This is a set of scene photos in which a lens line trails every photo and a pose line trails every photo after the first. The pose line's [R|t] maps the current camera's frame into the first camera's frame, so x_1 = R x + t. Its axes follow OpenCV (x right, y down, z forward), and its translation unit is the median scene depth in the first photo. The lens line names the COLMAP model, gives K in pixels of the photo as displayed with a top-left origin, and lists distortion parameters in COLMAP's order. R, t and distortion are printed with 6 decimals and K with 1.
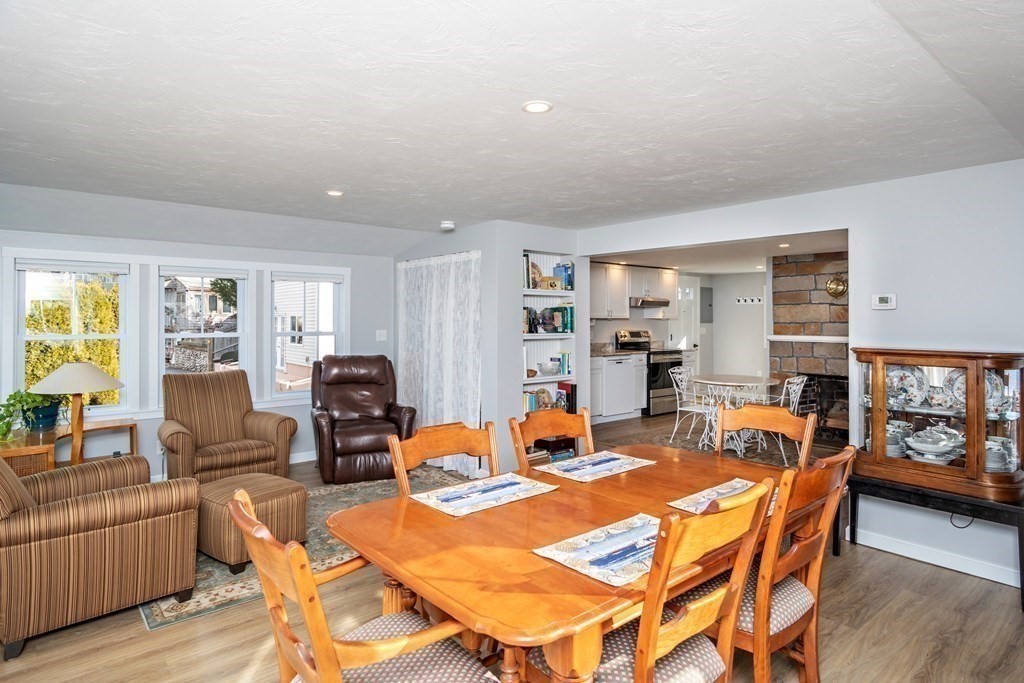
lens RADIAL K [[577.3, 0, 512.2], [0, 577.3, 320.0], [0, 0, 1]] dist [-0.013287, 0.003302]
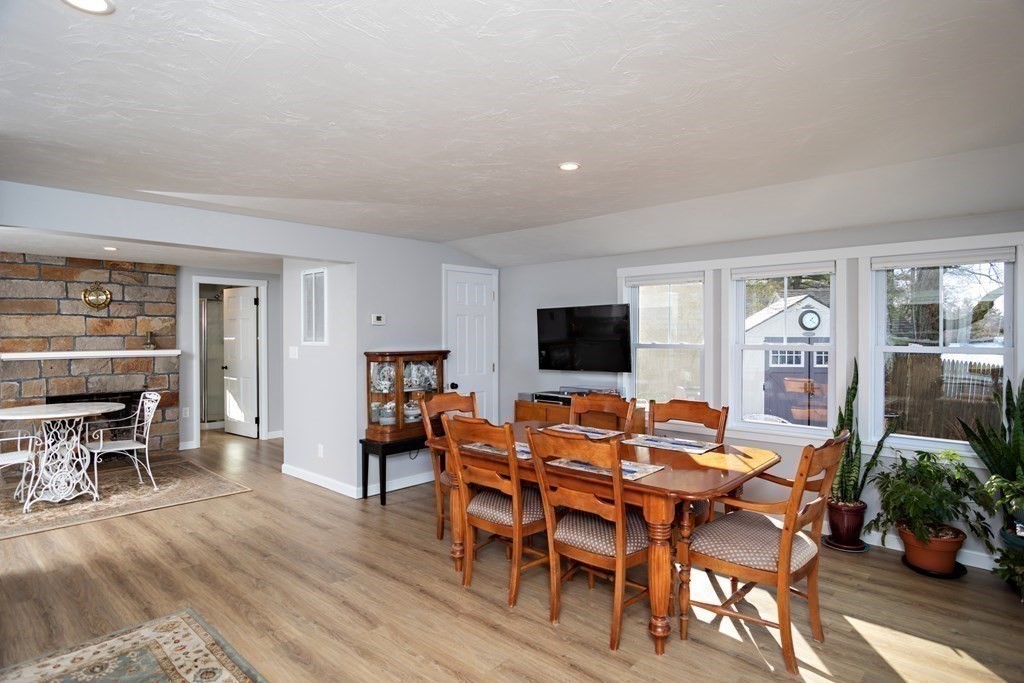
lens RADIAL K [[567.7, 0, 511.1], [0, 567.7, 335.4], [0, 0, 1]] dist [-0.015785, 0.012764]
pose [[-0.121134, -0.006688, 0.992614, -0.341536], [0.004333, 0.999964, 0.007267, -0.000516], [-0.992627, 0.005181, -0.121101, 0.365457]]
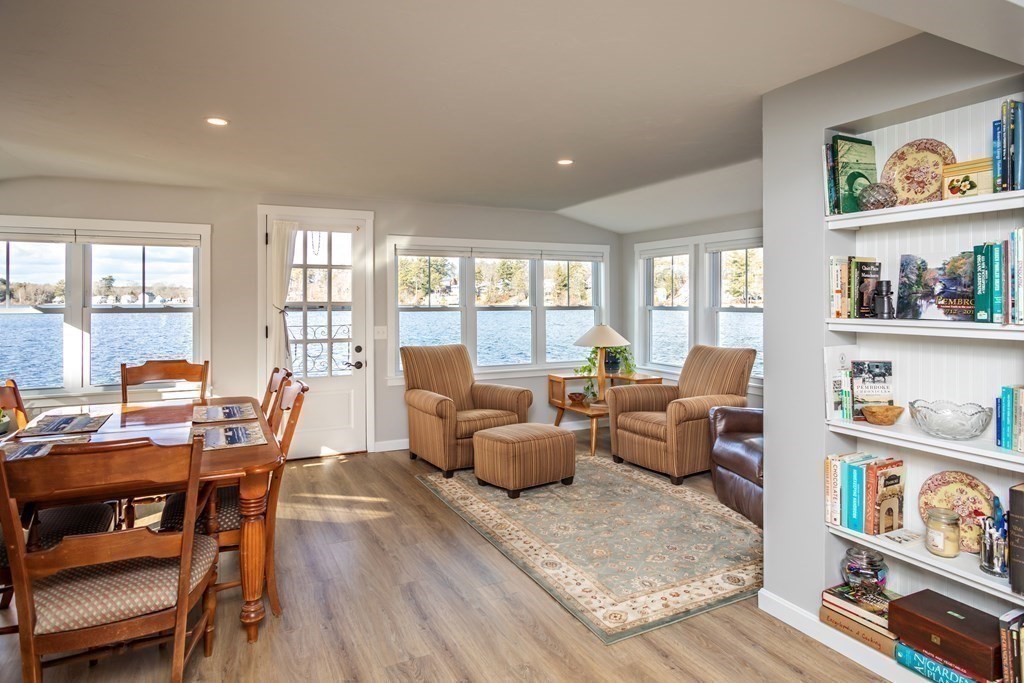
lens RADIAL K [[577.3, 0, 512.2], [0, 577.3, 320.0], [0, 0, 1]] dist [-0.013287, 0.003302]
pose [[-0.231803, 0.027529, -0.972373, 0.311492], [0.001982, 0.999611, 0.027828, 0.009142], [0.972761, 0.004523, -0.231767, 0.542743]]
